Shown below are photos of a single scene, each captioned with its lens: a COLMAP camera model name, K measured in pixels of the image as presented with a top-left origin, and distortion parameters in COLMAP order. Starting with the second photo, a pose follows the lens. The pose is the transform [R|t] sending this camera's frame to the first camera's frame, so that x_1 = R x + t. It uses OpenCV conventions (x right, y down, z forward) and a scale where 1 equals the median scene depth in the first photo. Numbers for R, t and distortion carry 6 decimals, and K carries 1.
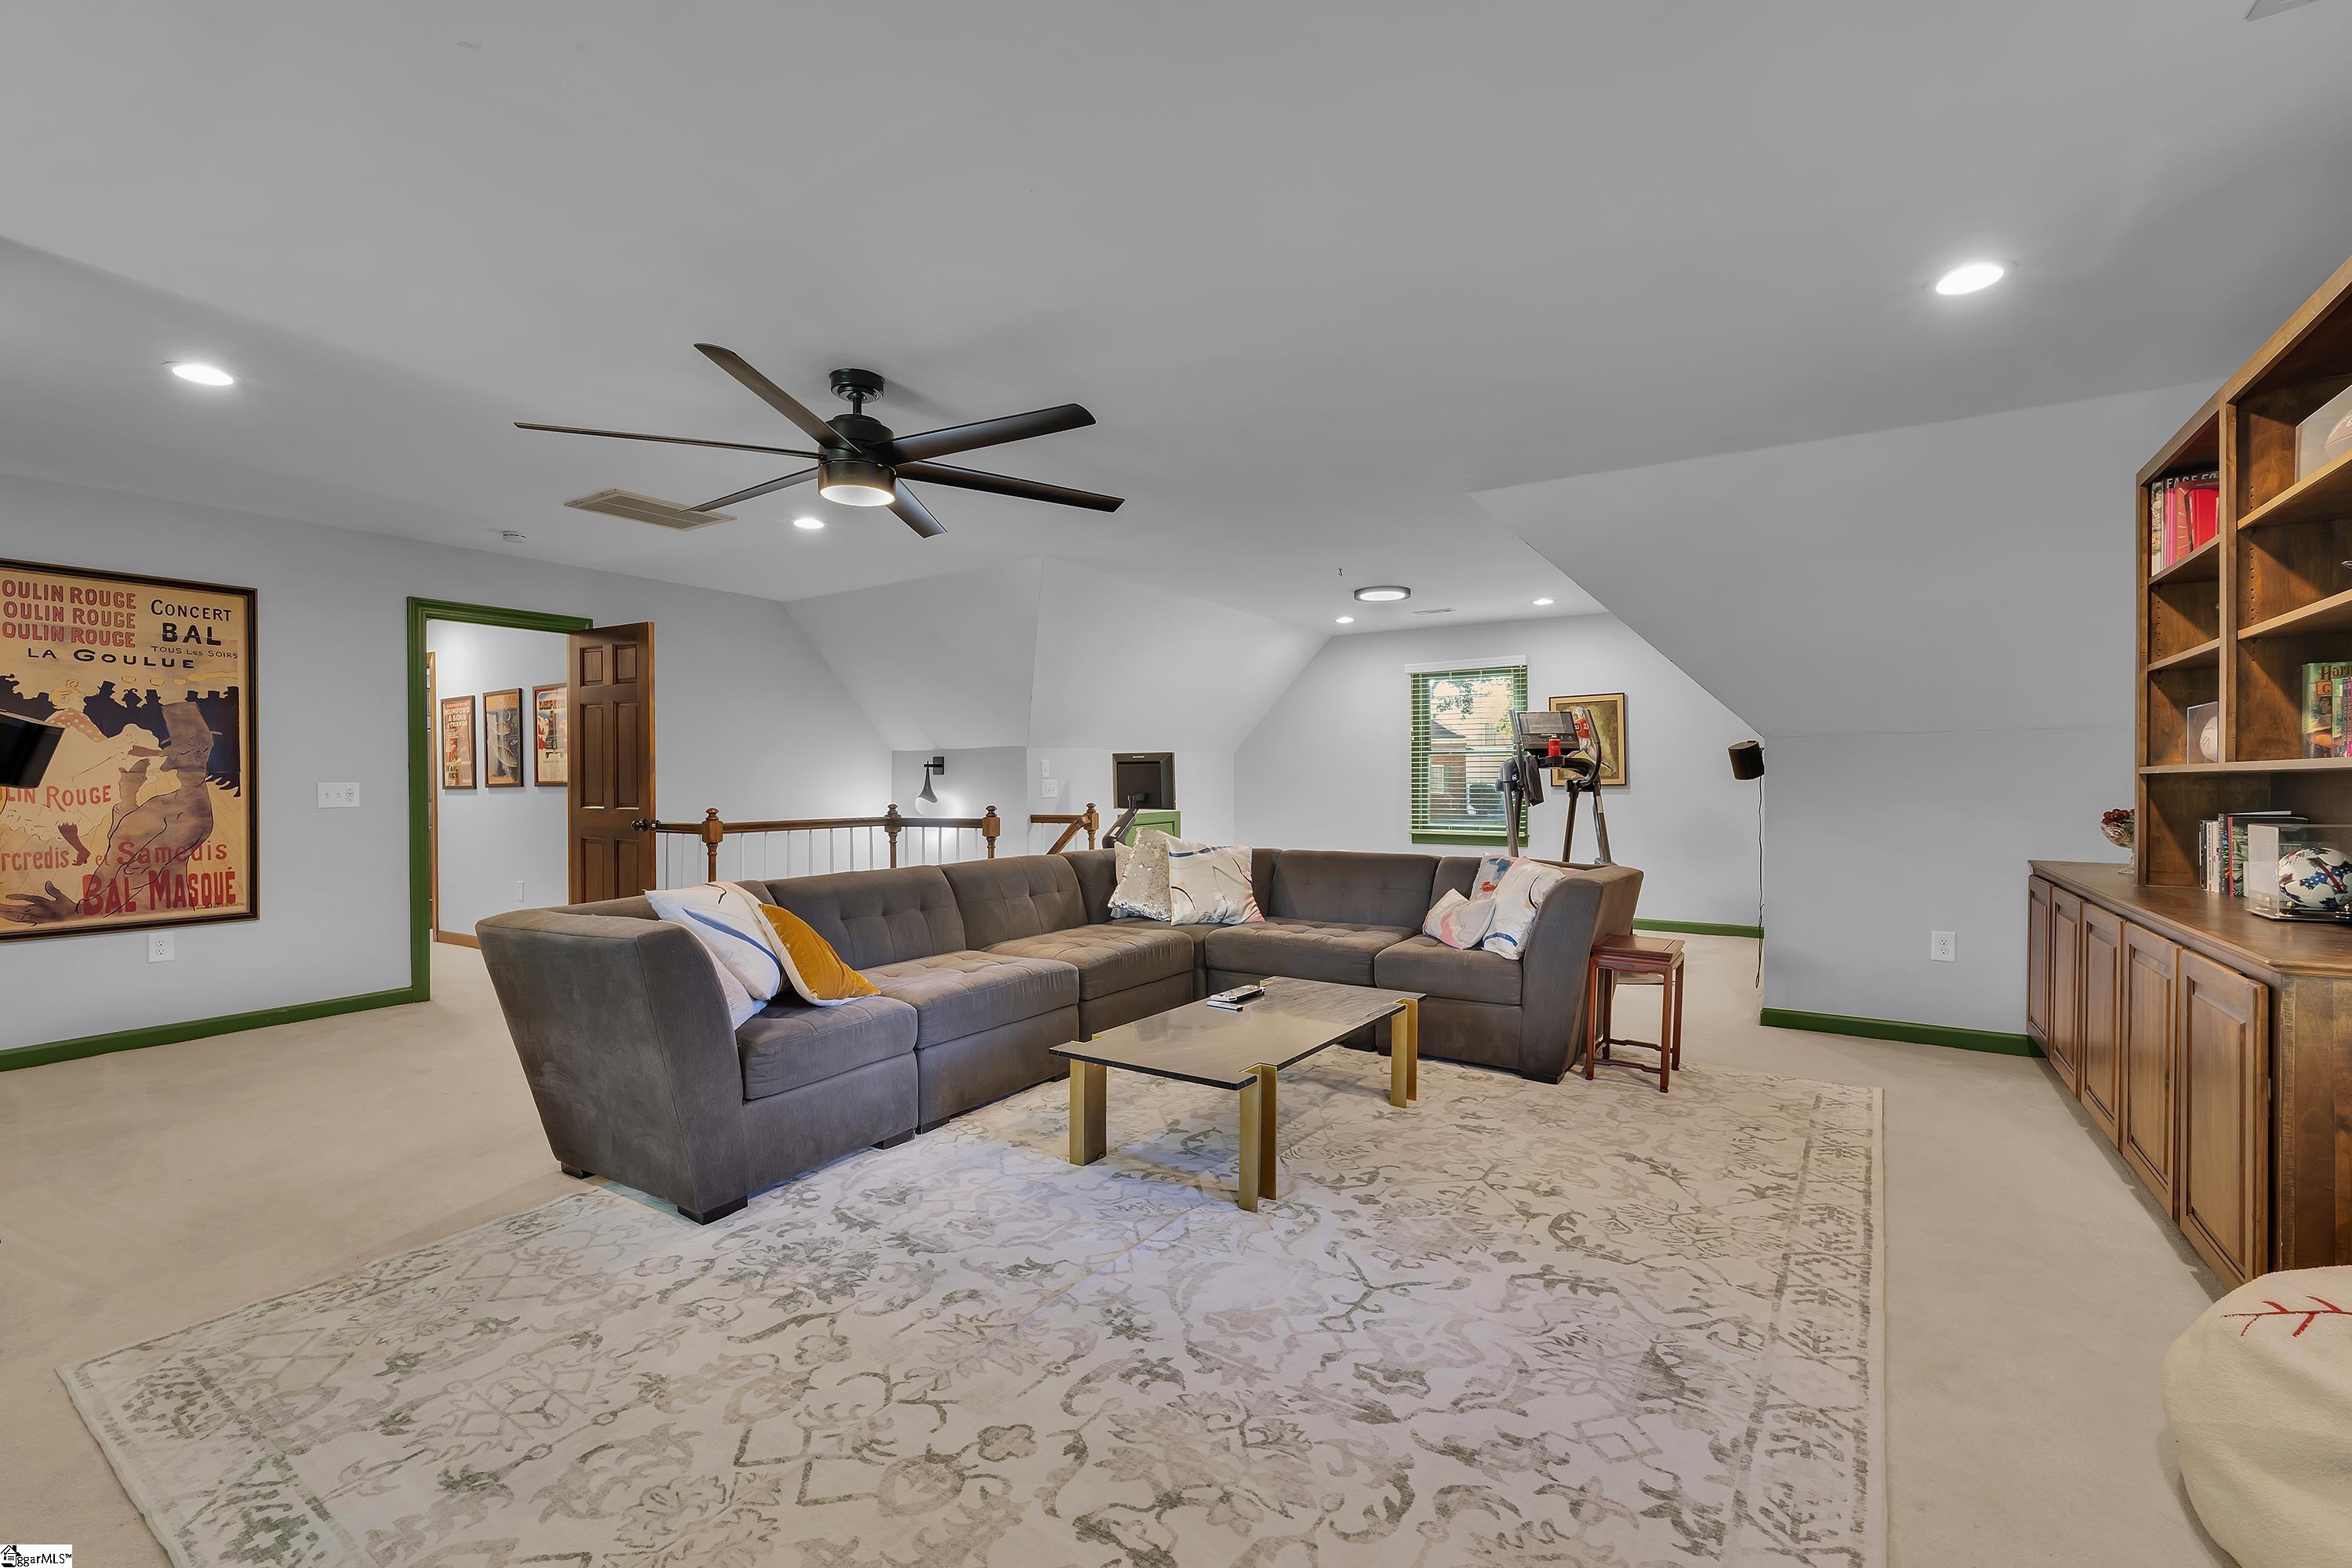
lens RADIAL K [[1032.4, 0, 1176.0], [0, 1032.4, 784.0], [0, 0, 1]] dist [-0.003019, -0.000022]
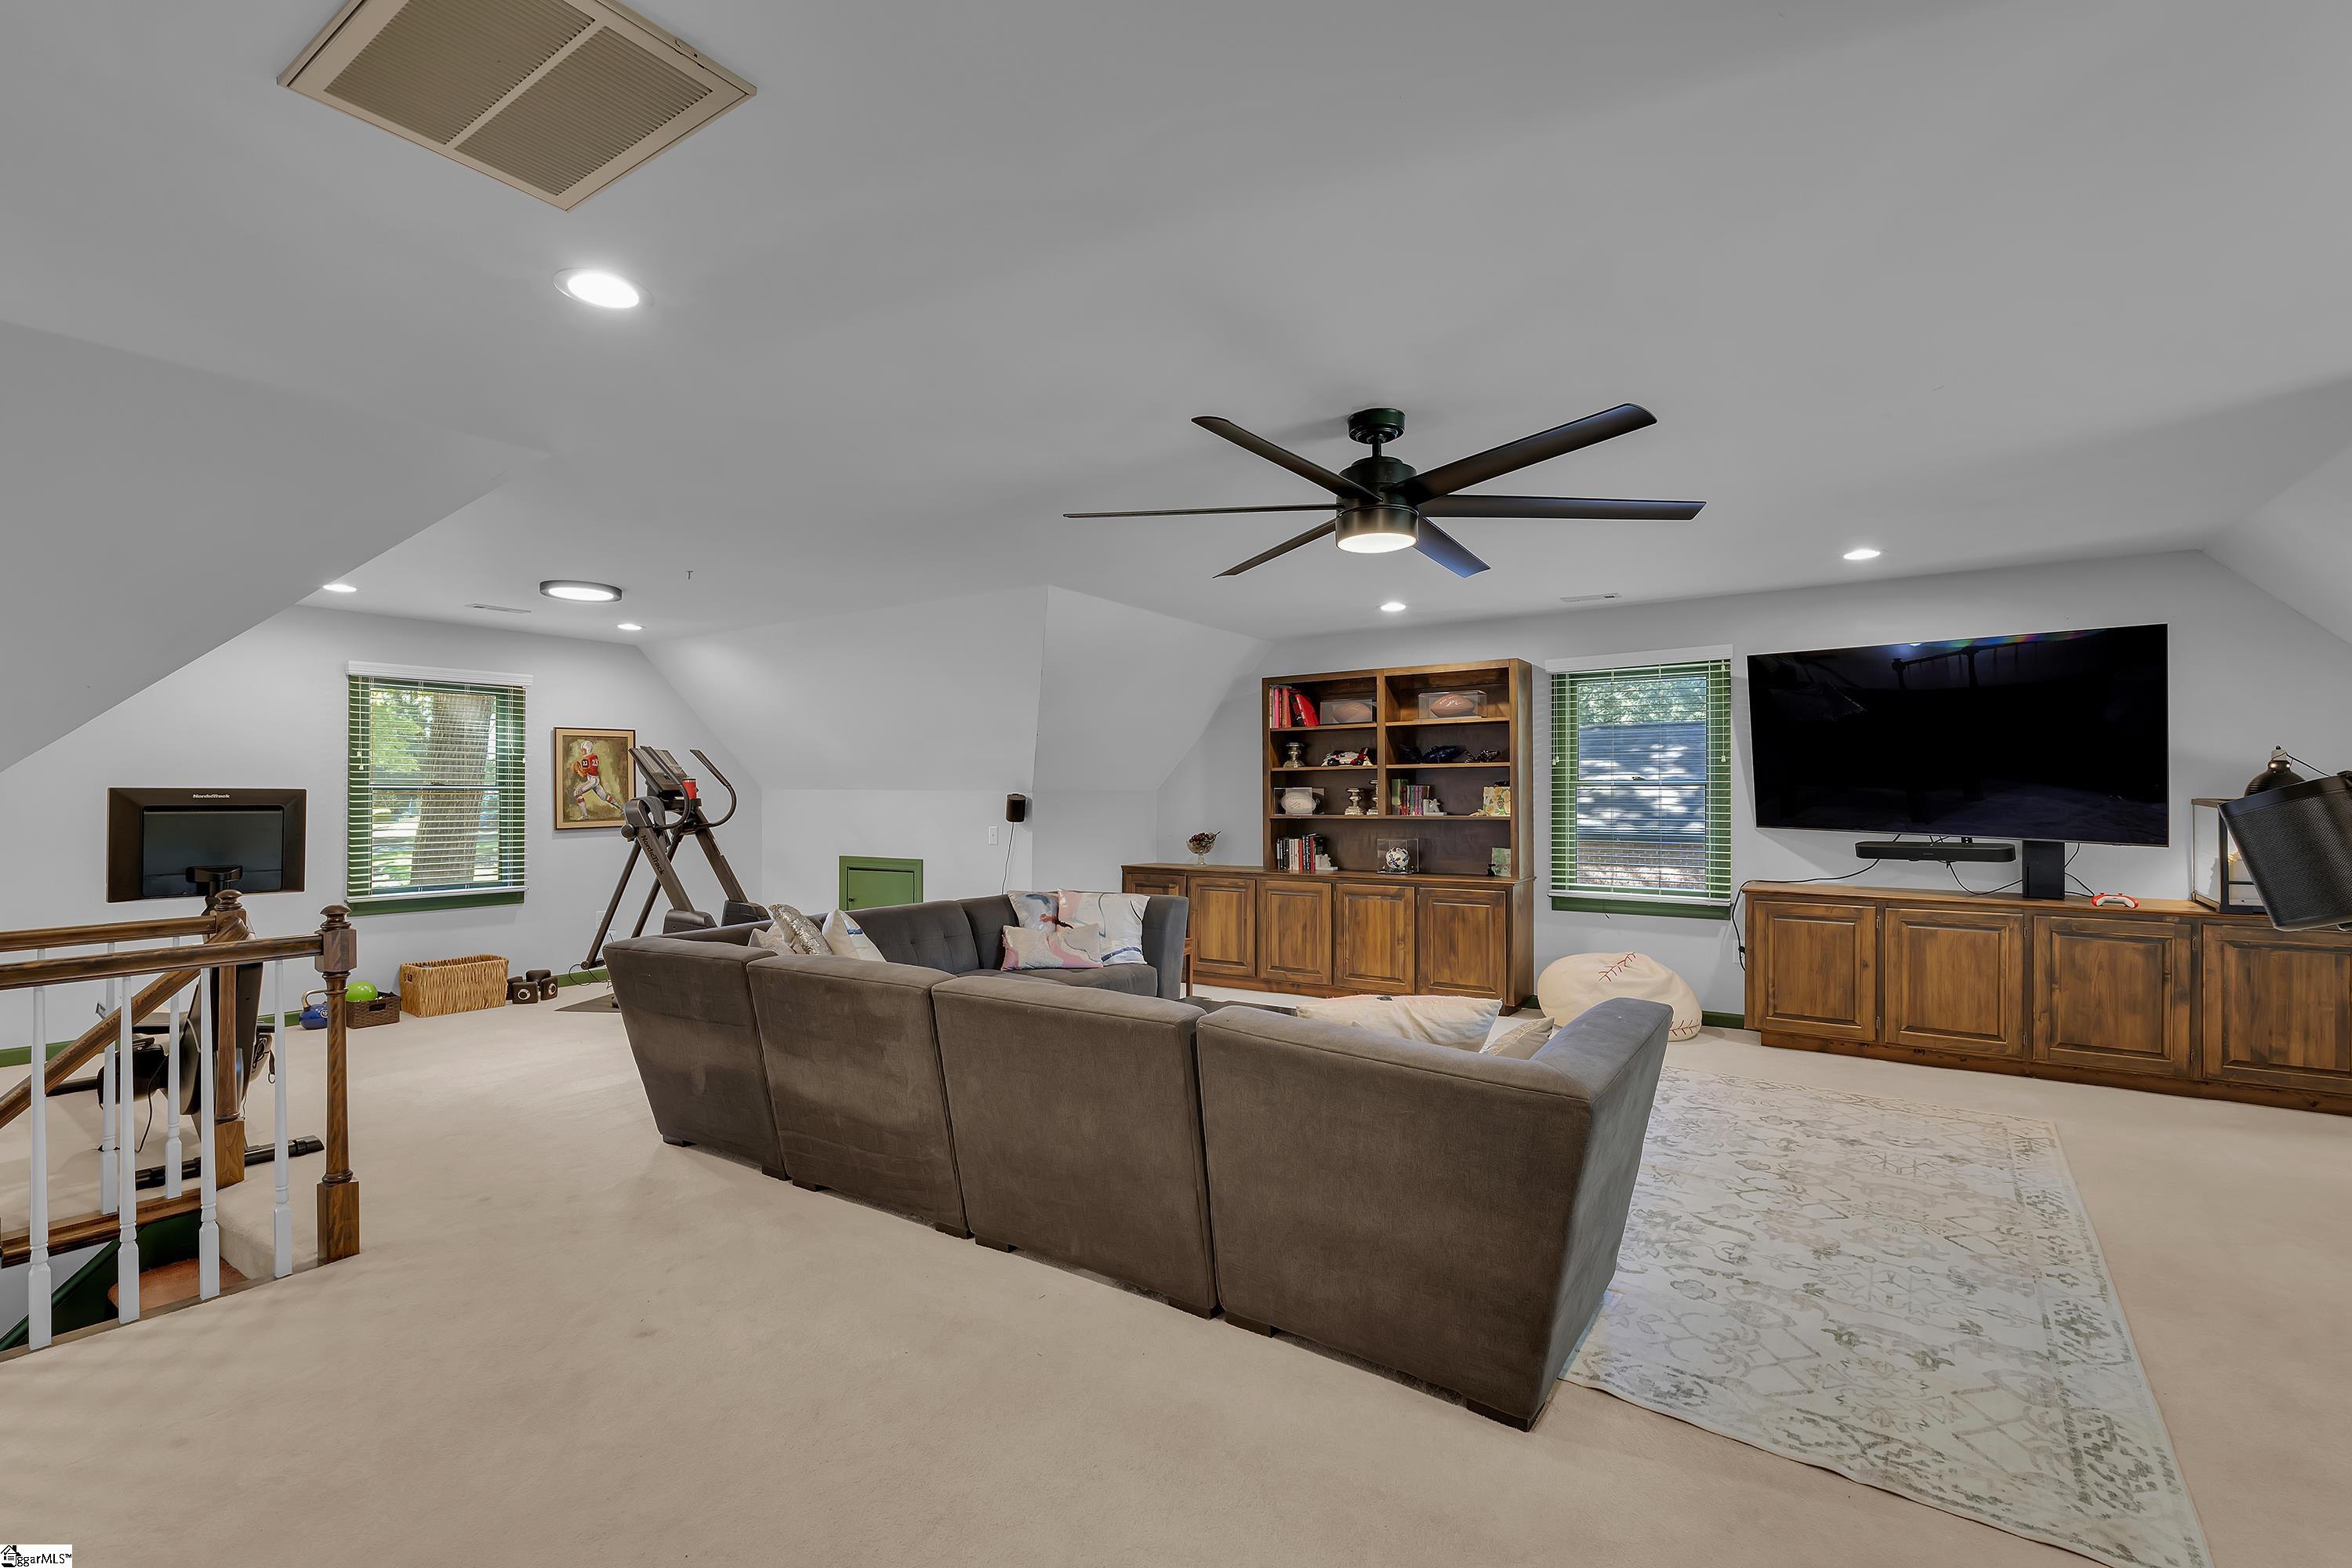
lens RADIAL K [[1032.4, 0, 1176.0], [0, 1032.4, 784.0], [0, 0, 1]] dist [-0.003019, -0.000022]
pose [[0.017396, 0.016659, 0.999710, -2.033483], [0.003153, 0.999855, -0.016716, -0.075063], [-0.999844, 0.003442, 0.017341, 1.915372]]
